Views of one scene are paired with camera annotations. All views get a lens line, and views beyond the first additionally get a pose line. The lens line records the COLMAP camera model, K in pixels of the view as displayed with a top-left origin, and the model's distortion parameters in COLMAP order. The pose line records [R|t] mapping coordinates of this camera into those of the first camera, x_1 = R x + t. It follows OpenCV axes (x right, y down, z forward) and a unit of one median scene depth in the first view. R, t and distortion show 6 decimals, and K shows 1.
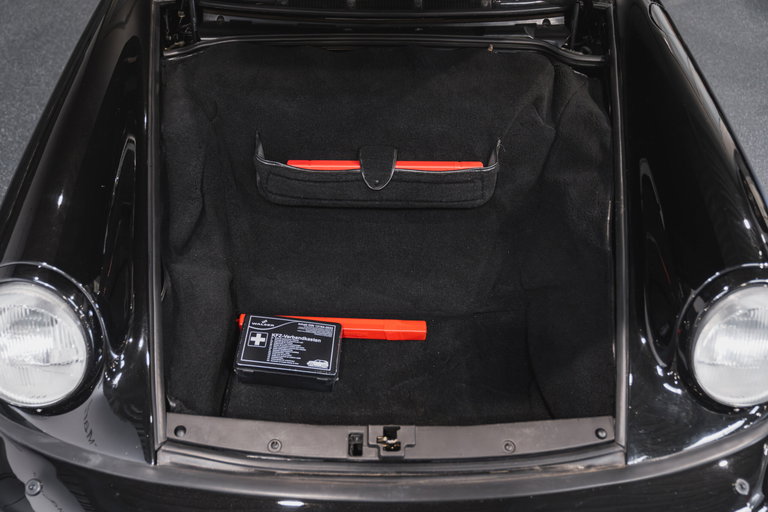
lens RADIAL K [[739.4, 0, 384.0], [0, 739.4, 256.0], [0, 0, 1]] dist [-0.014819, -0.008081]
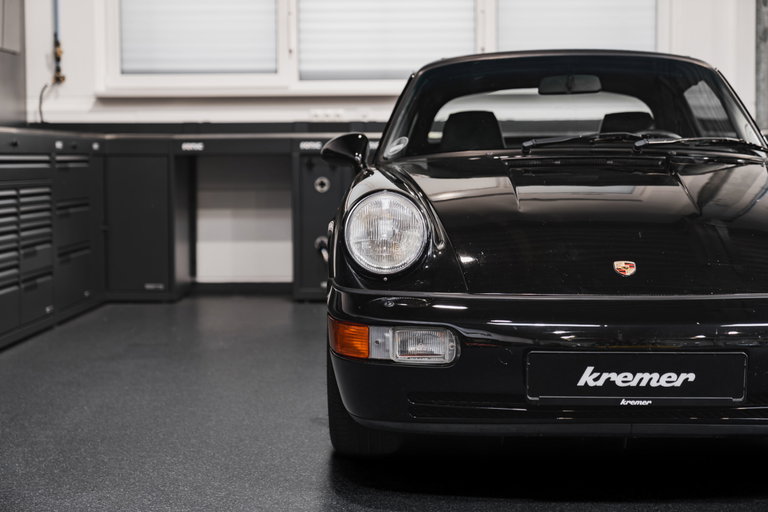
lens RADIAL K [[1475.9, 0, 384.0], [0, 1475.9, 256.0], [0, 0, 1]] dist [0.014086, -0.121810]
pose [[0.998352, -0.020022, -0.053782, -0.241448], [-0.017687, 0.784194, -0.620263, 1.578171], [0.054595, 0.620192, 0.782548, -1.064044]]
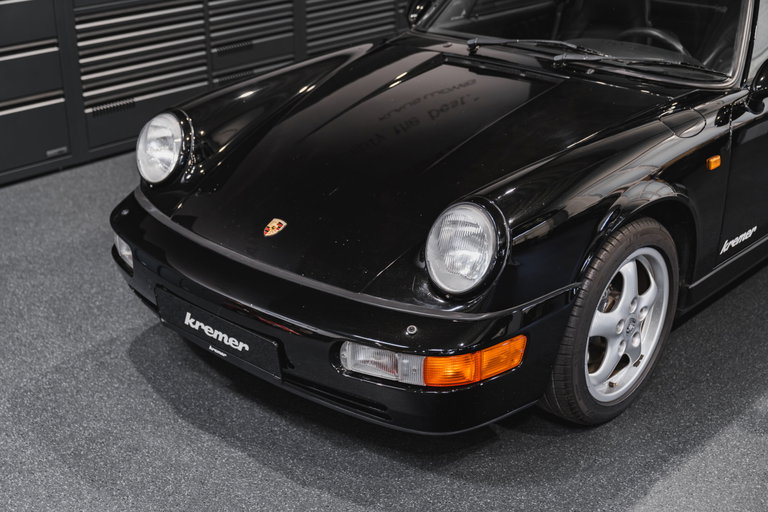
lens RADIAL K [[1105.1, 0, 384.0], [0, 1105.1, 256.0], [0, 0, 1]] dist [-0.006762, -0.012182]
pose [[0.734201, 0.253832, -0.629697, 1.364110], [-0.446042, 0.879576, -0.165509, 0.438363], [0.511855, 0.402388, 0.759005, -0.569550]]
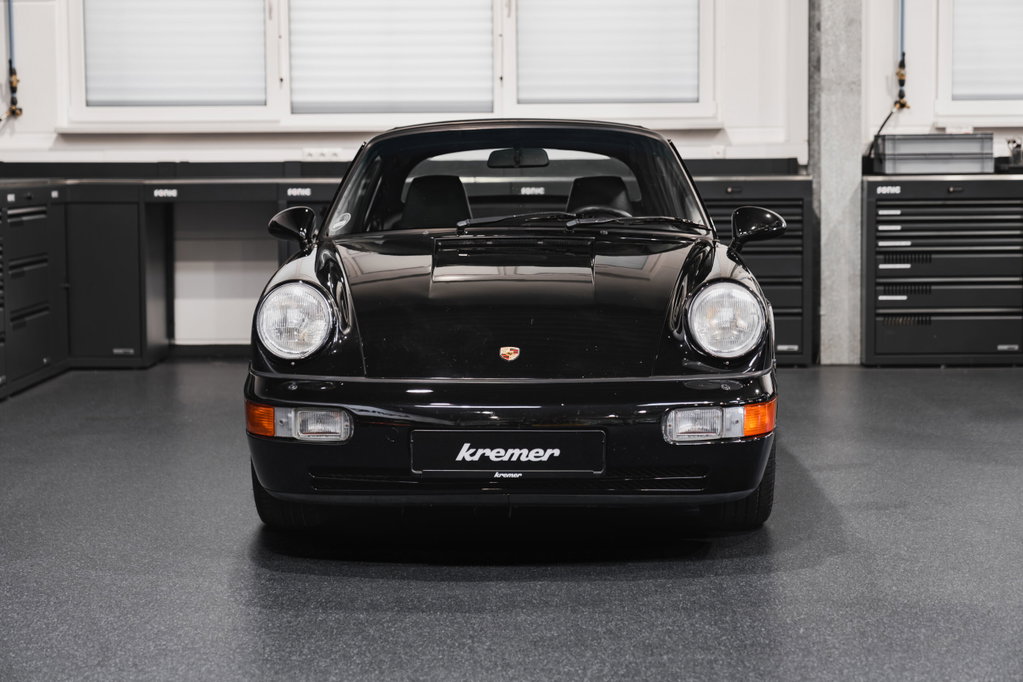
lens RADIAL K [[1966.0, 0, 511.5], [0, 1966.0, 341.0], [0, 0, 1]] dist [0.014086, -0.121810]
pose [[0.999207, -0.020242, -0.034287, 0.127986], [-0.004393, 0.799833, -0.600206, 2.163573], [0.039573, 0.599881, 0.799110, -1.935812]]
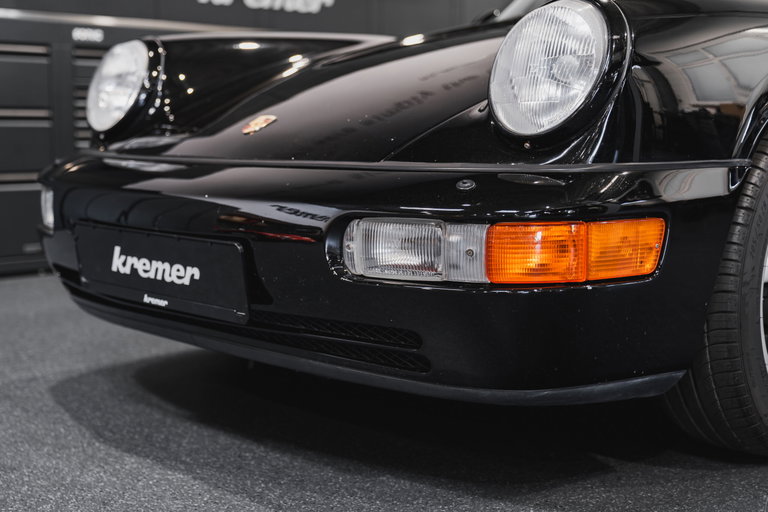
lens RADIAL K [[1116.3, 0, 382.4], [0, 1116.3, 246.9], [0, 0, 1]] dist [0.002062, 0.057114]
pose [[0.689068, 0.062463, -0.721999, 1.028503], [-0.476919, 0.789219, -0.386888, 0.695549], [0.545649, 0.610927, 0.573616, 0.199100]]
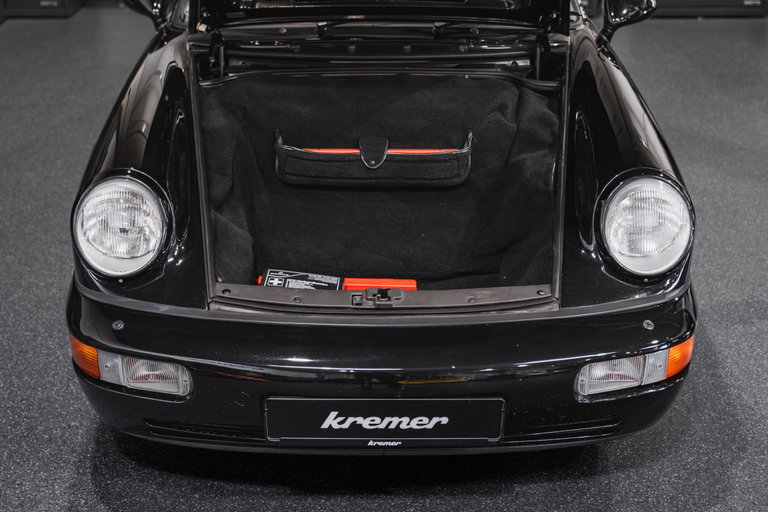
lens RADIAL K [[1105.1, 0, 384.0], [0, 1105.1, 256.0], [0, 0, 1]] dist [-0.006762, -0.012182]
pose [[0.999881, -0.013178, -0.008043, 0.021448], [0.010120, 0.952892, -0.303141, 0.608421], [0.011659, 0.303024, 0.952912, -0.719780]]
